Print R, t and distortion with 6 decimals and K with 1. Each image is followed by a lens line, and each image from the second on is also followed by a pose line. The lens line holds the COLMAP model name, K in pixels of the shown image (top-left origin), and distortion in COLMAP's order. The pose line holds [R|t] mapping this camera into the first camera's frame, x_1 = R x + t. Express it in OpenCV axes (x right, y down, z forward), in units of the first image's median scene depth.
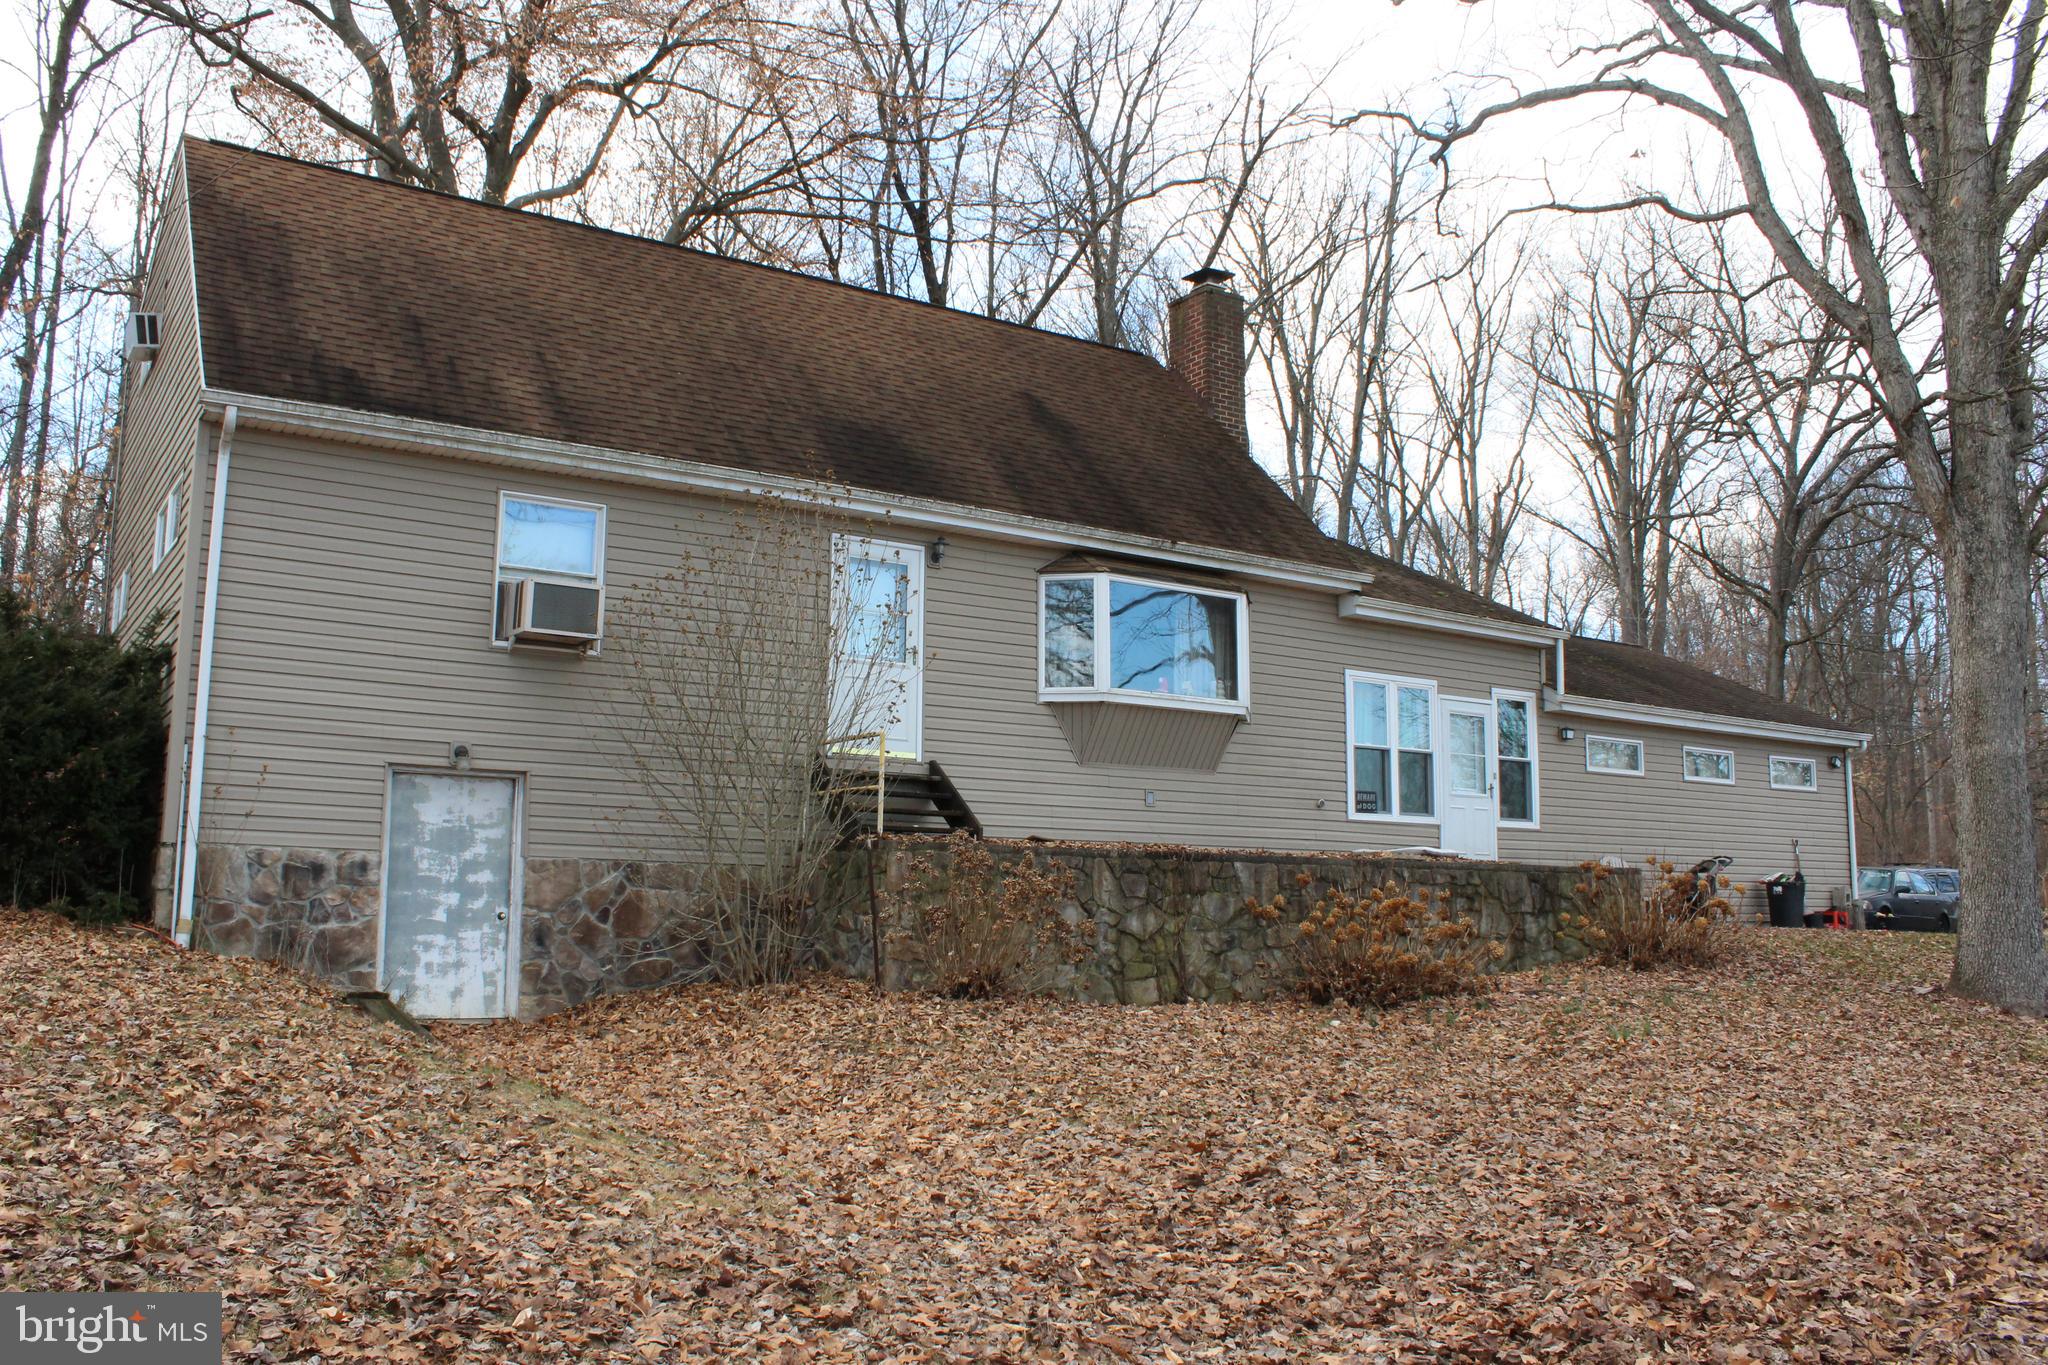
lens RADIAL K [[1673.5, 0, 990.5], [0, 1673.5, 686.3], [0, 0, 1]] dist [-0.165991, 0.145926]
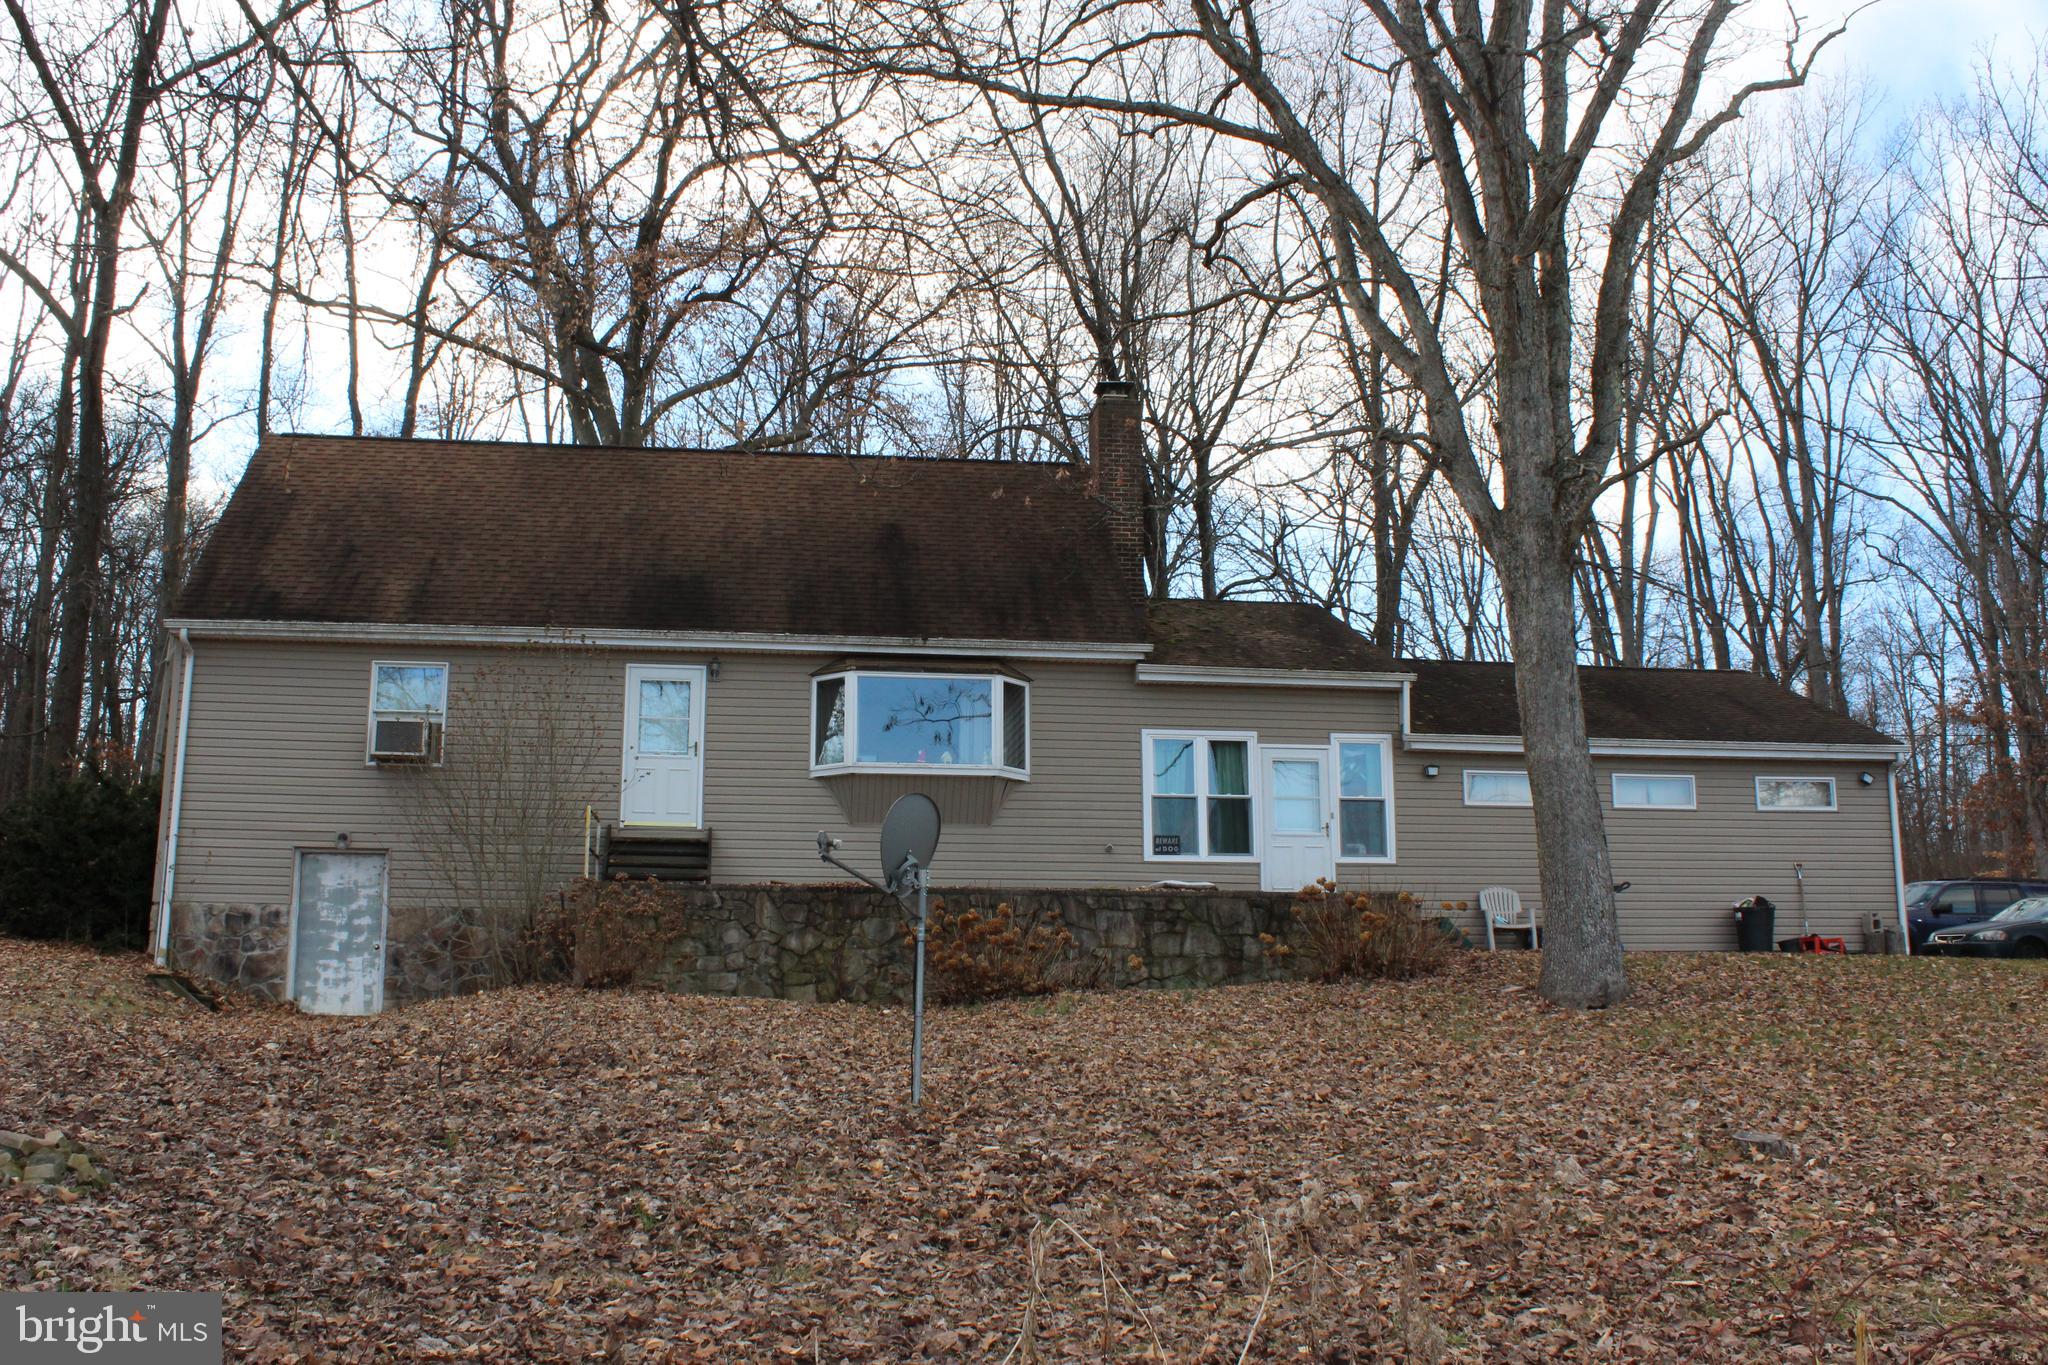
lens RADIAL K [[1890.4, 0, 1024.0], [0, 1890.4, 682.5], [0, 0, 1]] dist [-0.147921, 0.160505]
pose [[0.910356, -0.093669, -0.403086, 0.783524], [0.069762, 0.994843, -0.073627, 0.055999], [0.407904, 0.038907, 0.912195, -0.249610]]
